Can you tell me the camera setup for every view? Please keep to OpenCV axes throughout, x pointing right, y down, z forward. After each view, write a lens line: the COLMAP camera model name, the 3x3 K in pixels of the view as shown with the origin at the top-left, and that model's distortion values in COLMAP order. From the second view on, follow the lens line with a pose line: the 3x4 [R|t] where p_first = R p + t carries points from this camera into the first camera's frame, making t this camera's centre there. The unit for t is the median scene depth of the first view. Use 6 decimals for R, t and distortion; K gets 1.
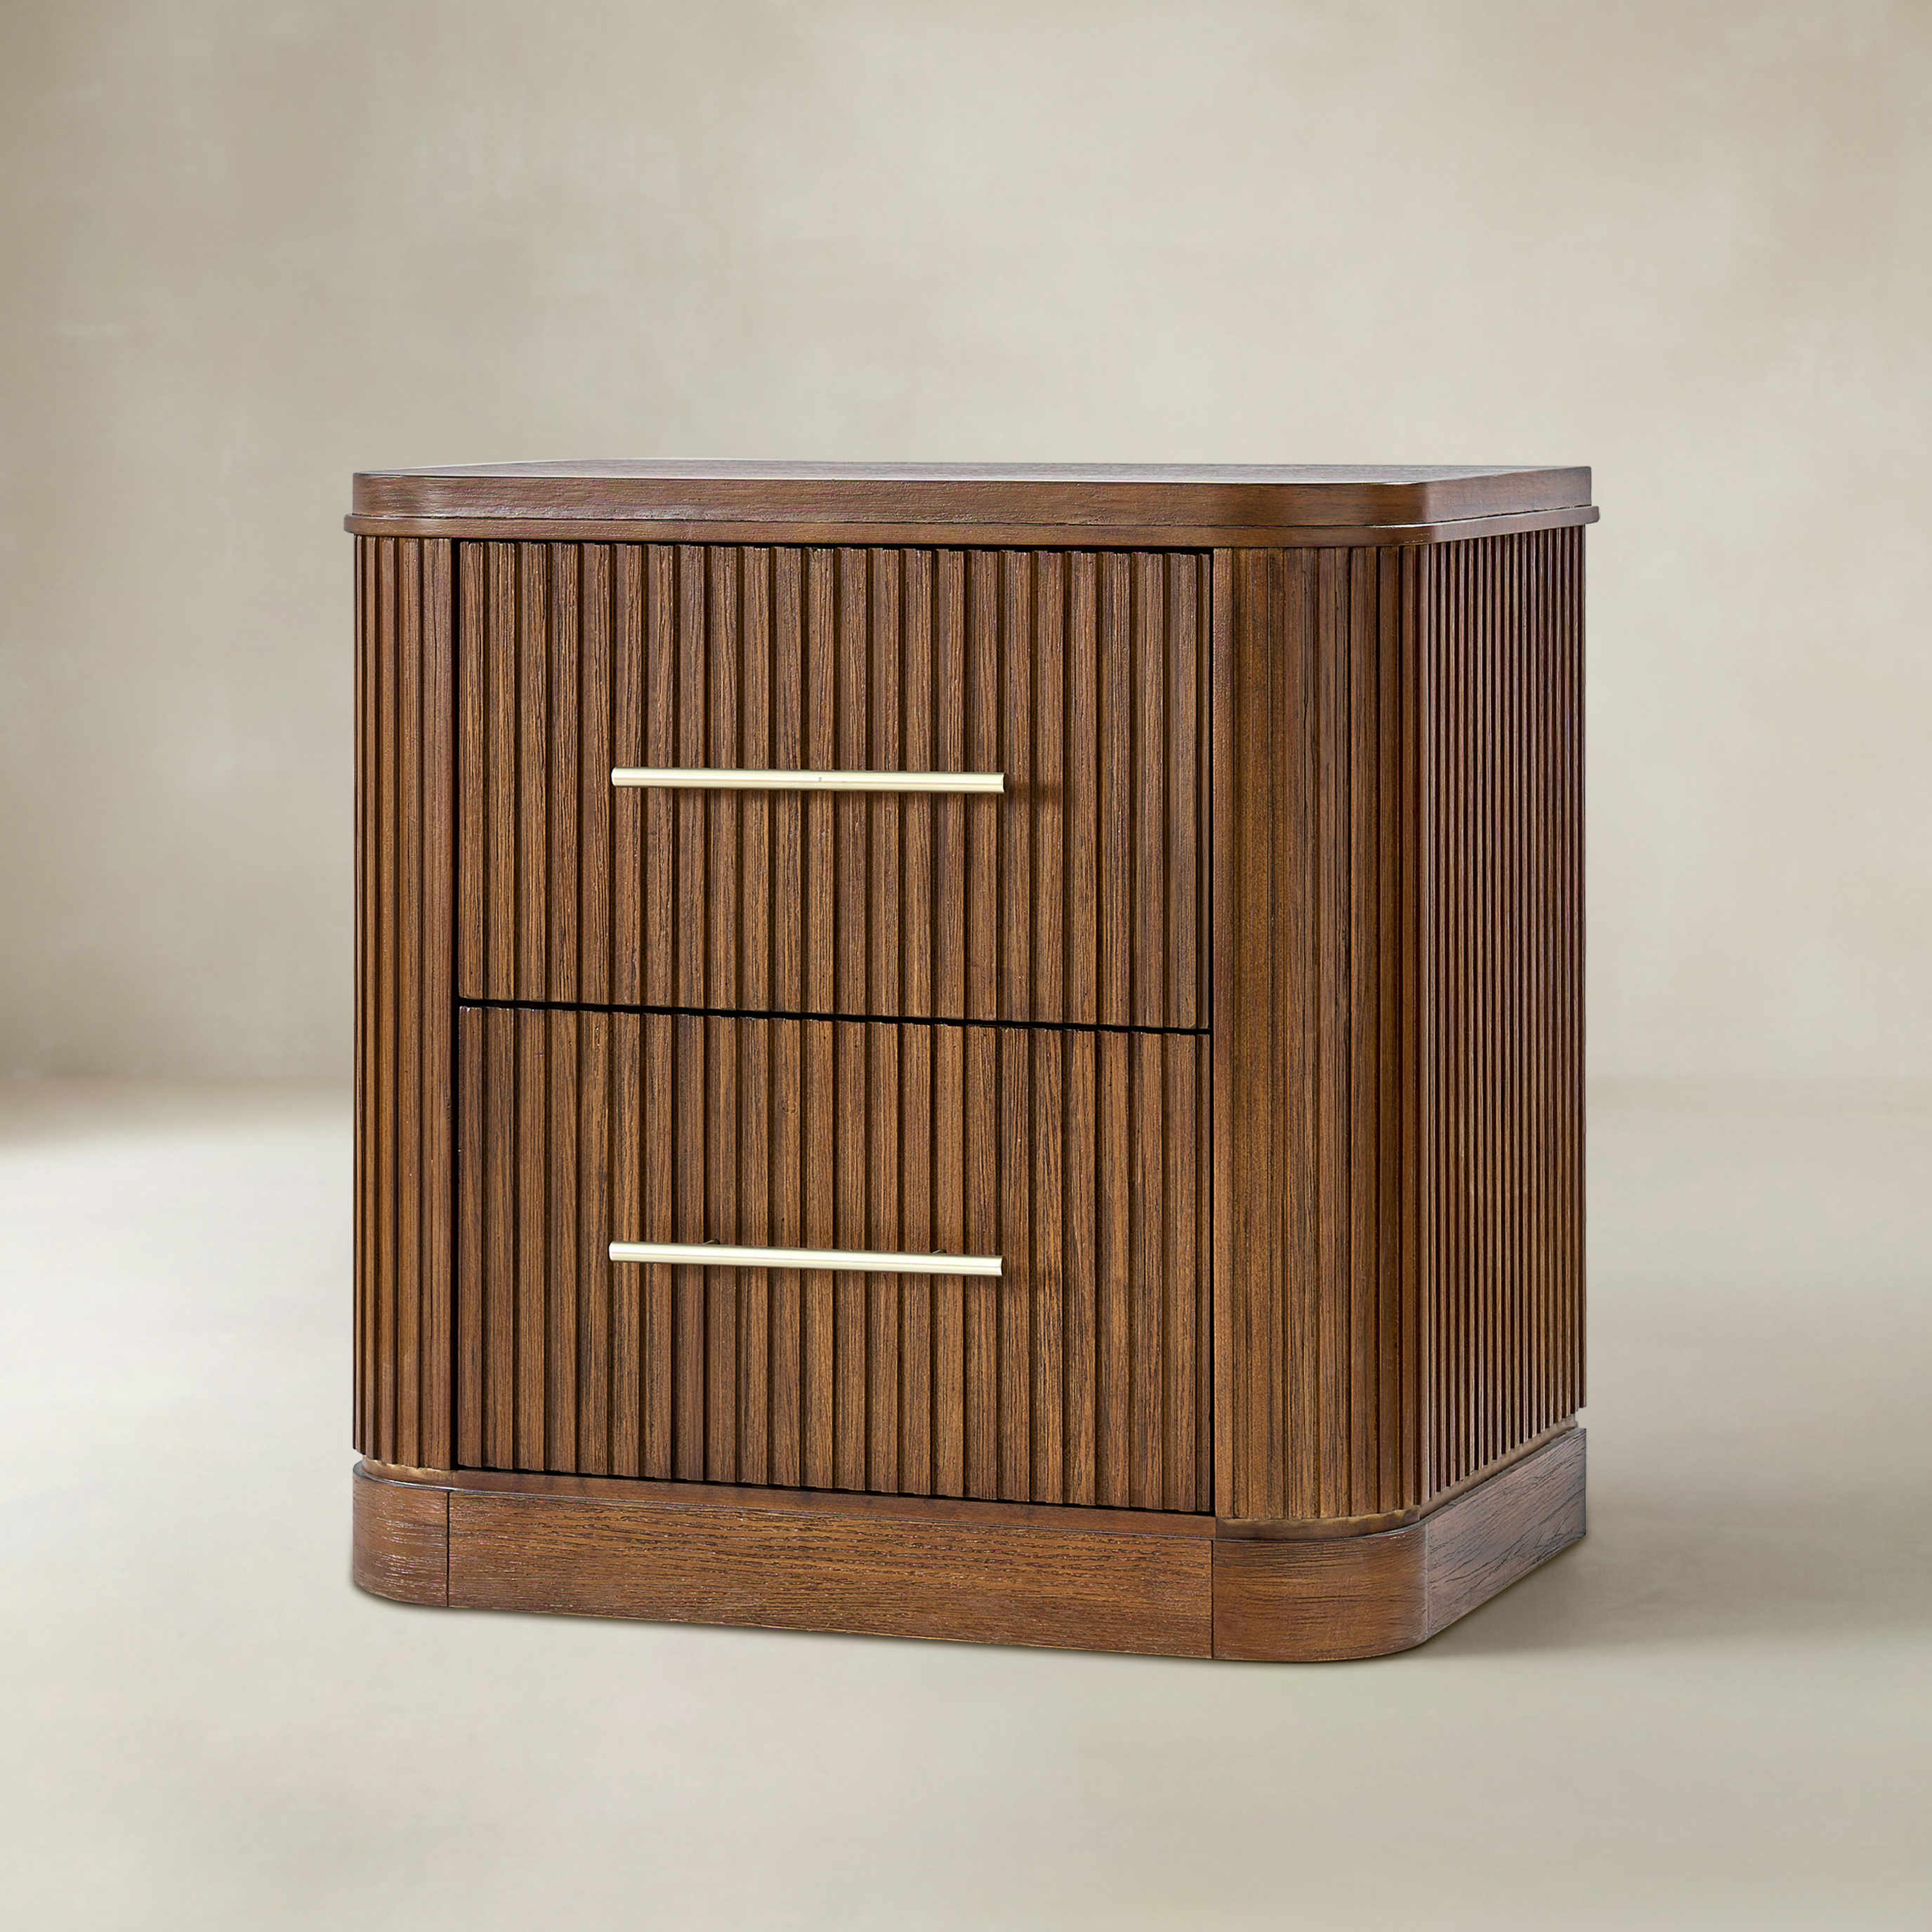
lens RADIAL K [[6607.8, 0, 960.3], [0, 6607.8, 971.8], [0, 0, 1]] dist [0.037909, 0.000000]
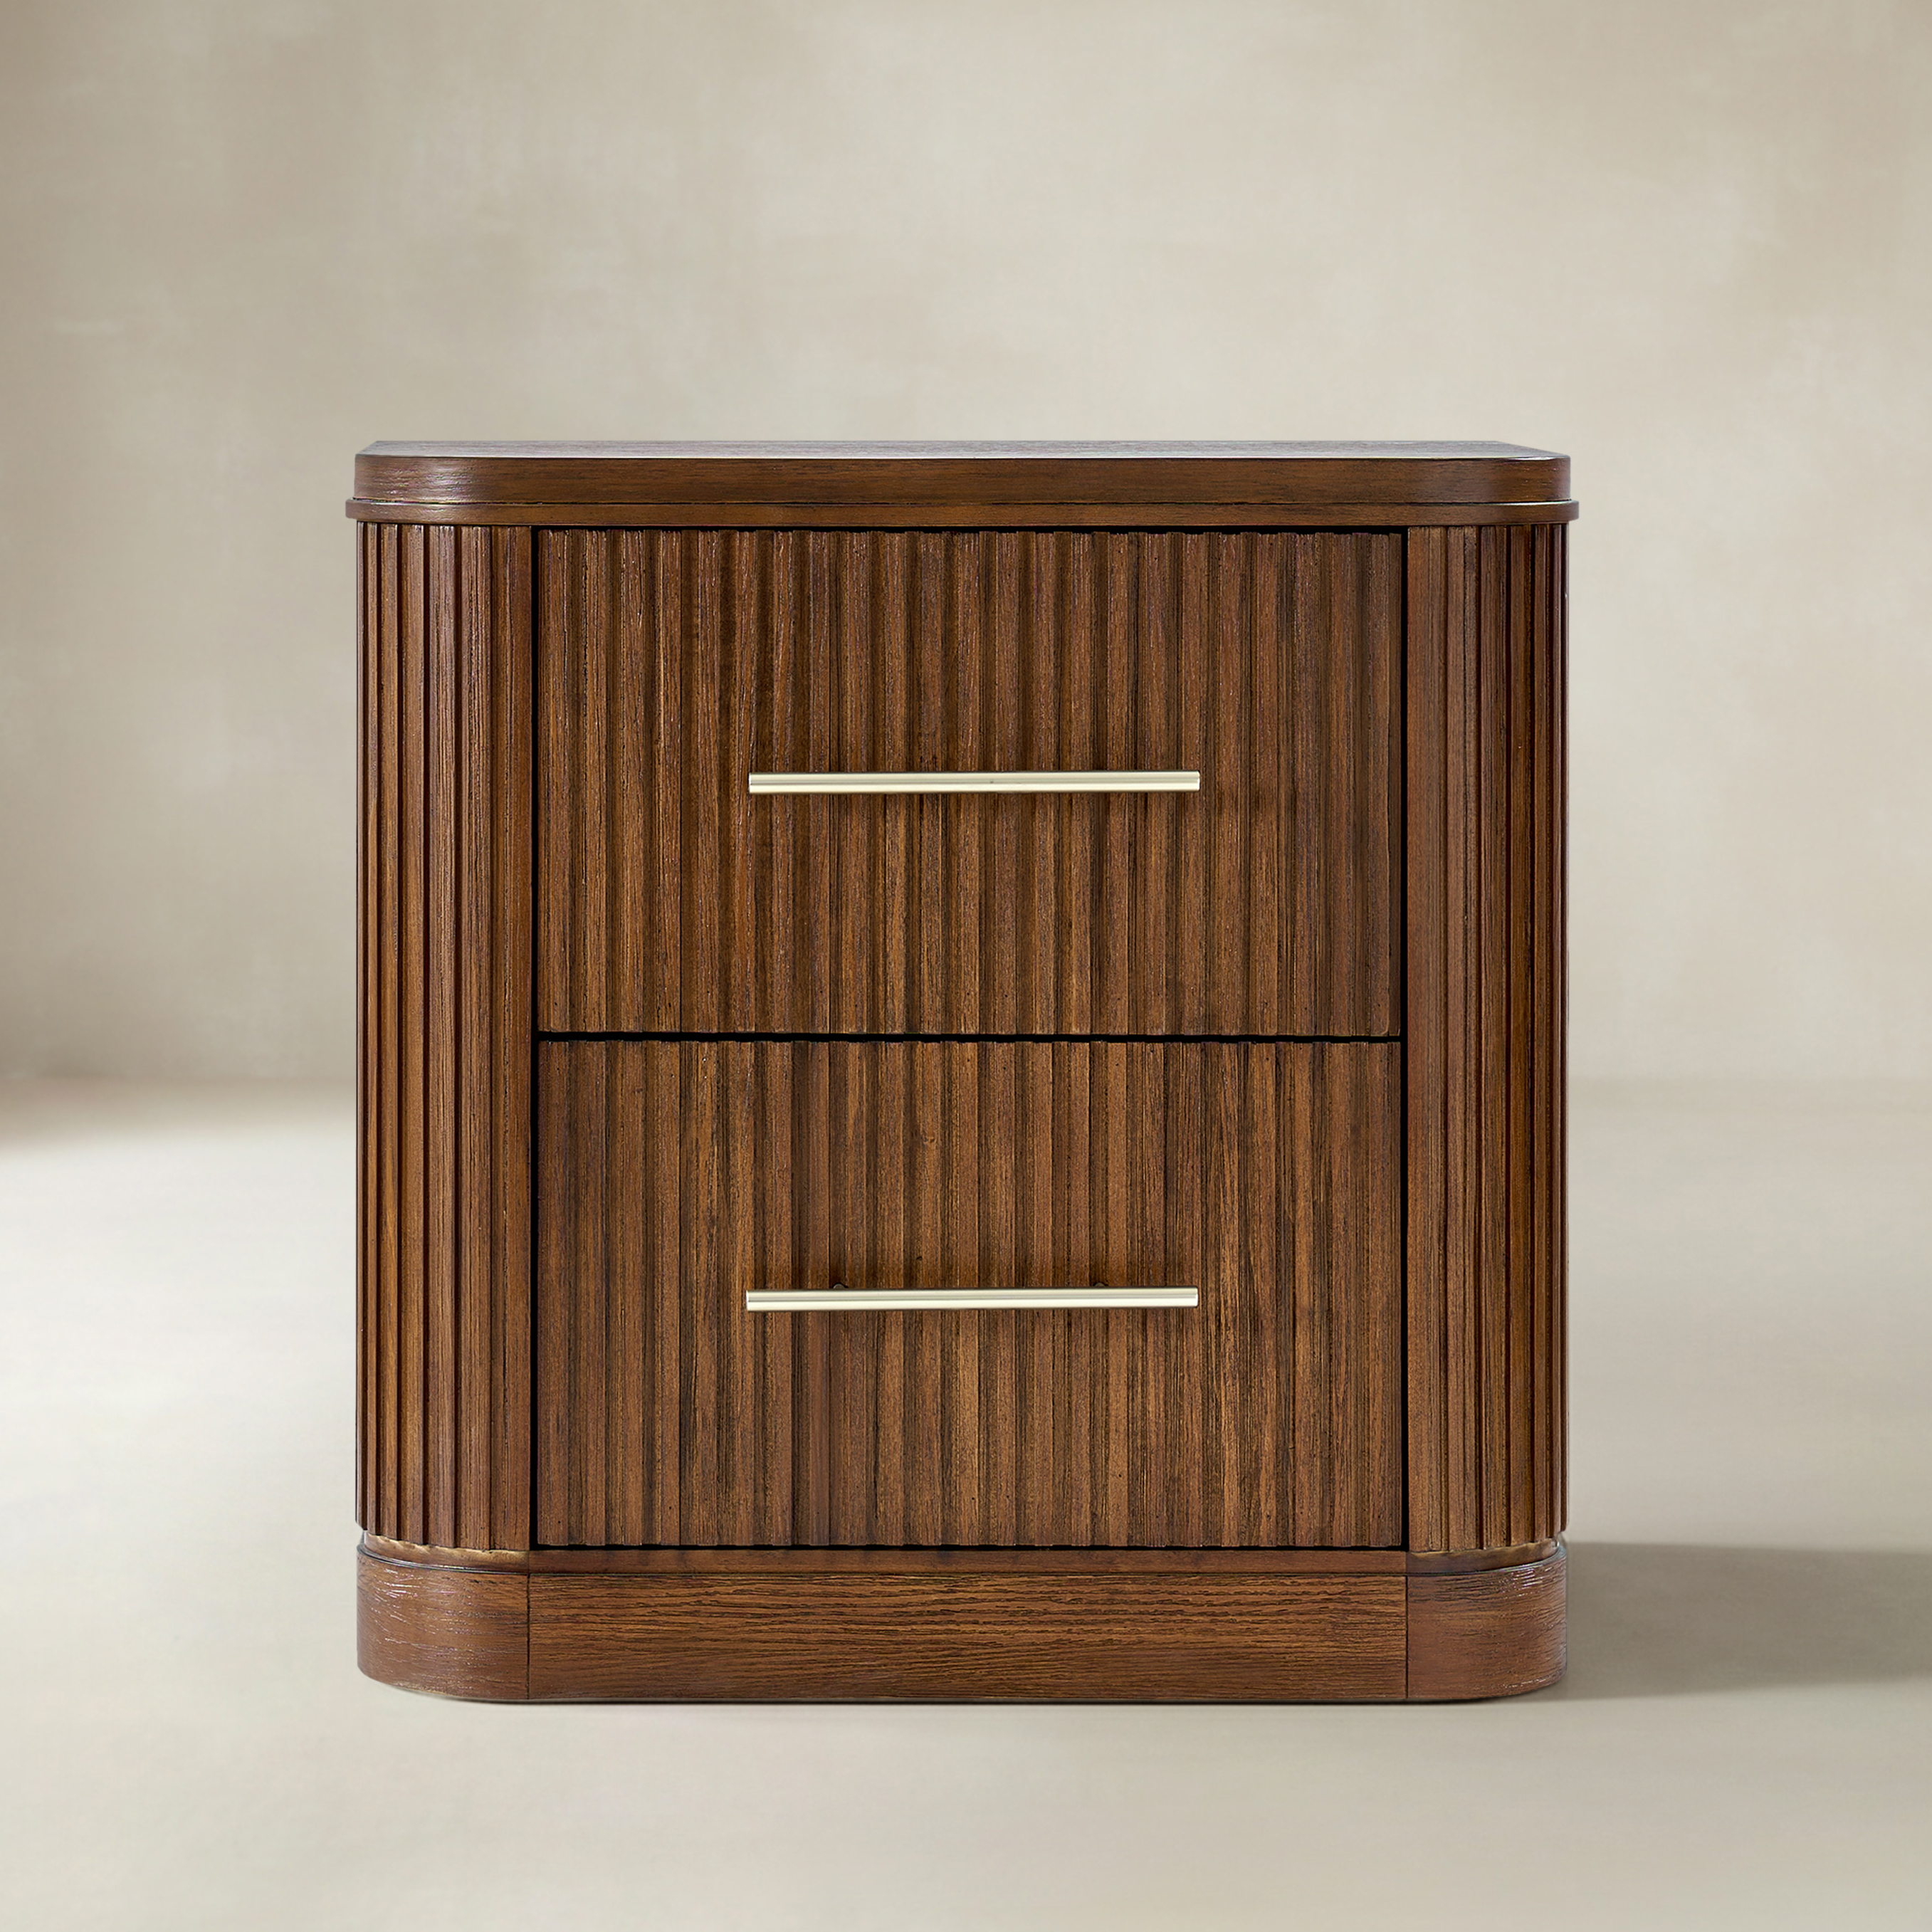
lens RADIAL K [[6607.8, 0, 966.8], [0, 6607.8, 971.2], [0, 0, 1]] dist [0.037909, 0.000000]
pose [[0.939948, -0.032608, 0.339757, -0.331706], [0.030333, 0.999468, 0.012008, -0.013511], [-0.339967, -0.000981, 0.940437, 0.127468]]
